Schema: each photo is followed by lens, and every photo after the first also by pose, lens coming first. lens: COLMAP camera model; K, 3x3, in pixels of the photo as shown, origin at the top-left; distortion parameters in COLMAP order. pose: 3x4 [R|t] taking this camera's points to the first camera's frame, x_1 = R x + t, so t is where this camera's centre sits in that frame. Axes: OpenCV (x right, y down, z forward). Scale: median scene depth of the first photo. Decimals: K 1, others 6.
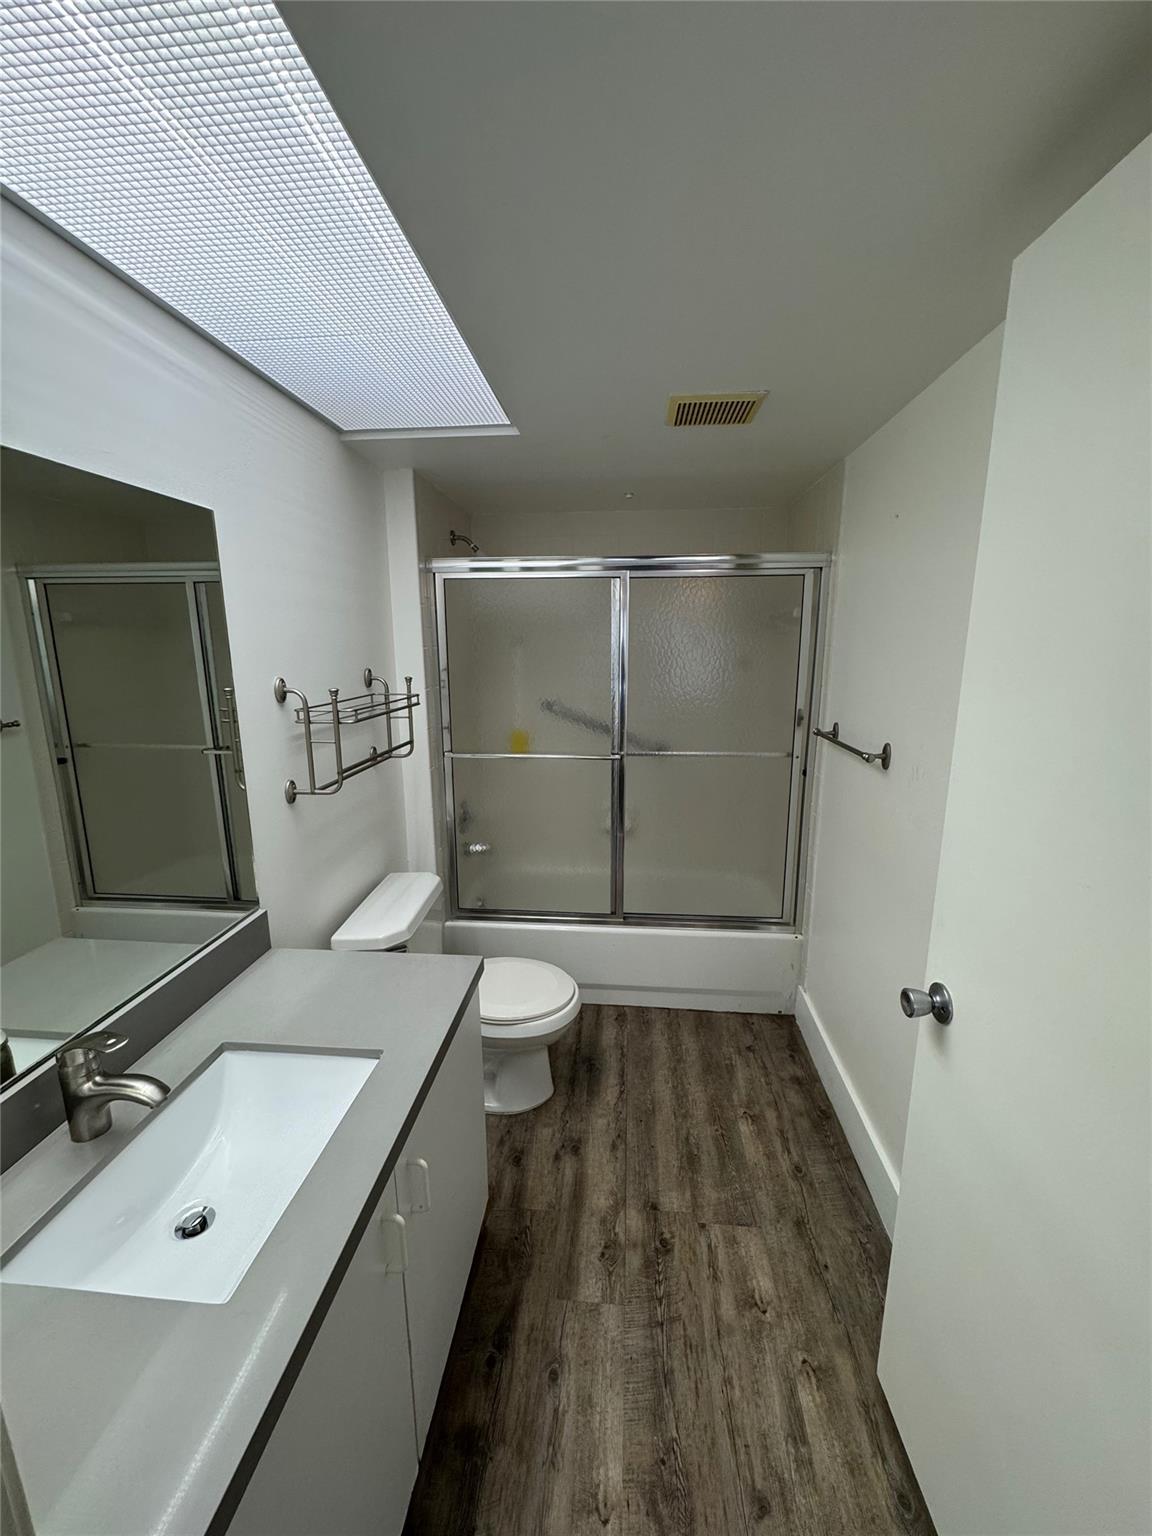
lens RADIAL K [[613.4, 0, 575.7], [0, 613.4, 764.1], [0, 0, 1]] dist [-0.003236, 0.000852]
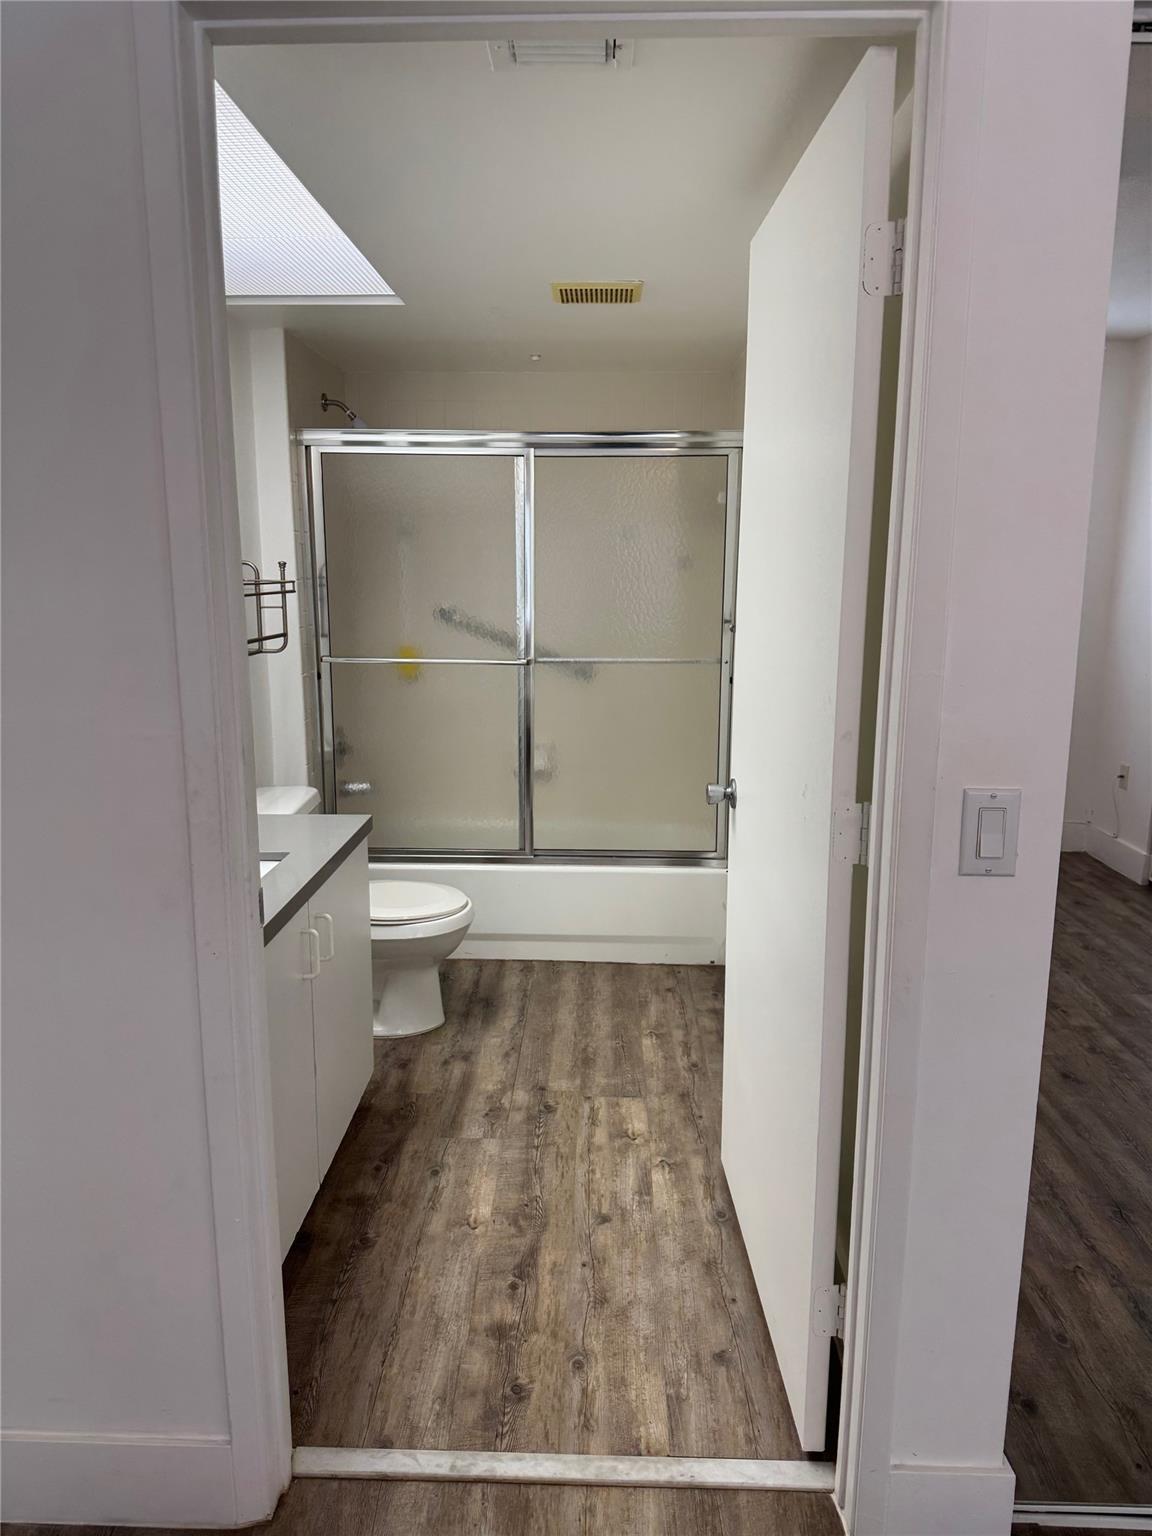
lens RADIAL K [[1089.3, 0, 588.7], [0, 1089.3, 777.6], [0, 0, 1]] dist [0.036873, -0.058940]
pose [[0.997797, -0.002376, 0.066305, 0.078945], [0.002824, 0.999974, -0.006660, 0.209062], [-0.066288, 0.006832, 0.997777, -0.707229]]
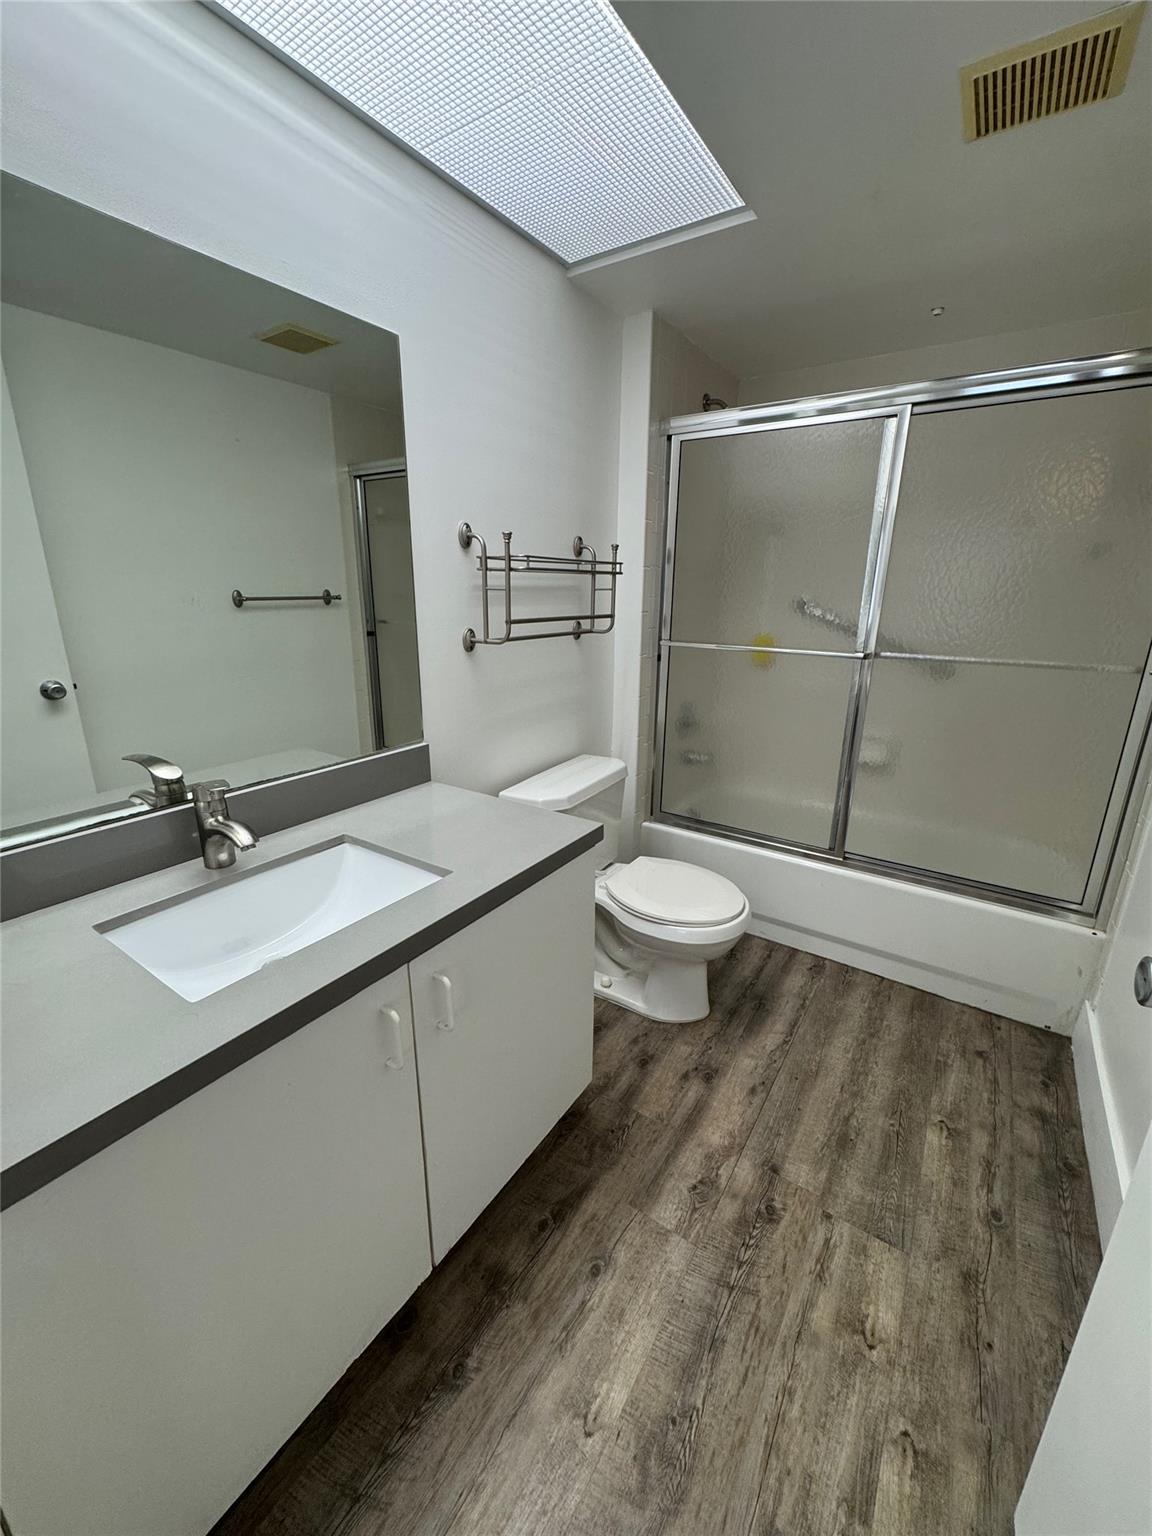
lens RADIAL K [[613.4, 0, 581.9], [0, 613.4, 767.0], [0, 0, 1]] dist [-0.003236, 0.000852]
pose [[0.877807, 0.150296, -0.454825, 0.177027], [-0.111314, 0.987512, 0.111487, 0.105898], [0.465901, -0.047236, 0.883575, 0.149539]]
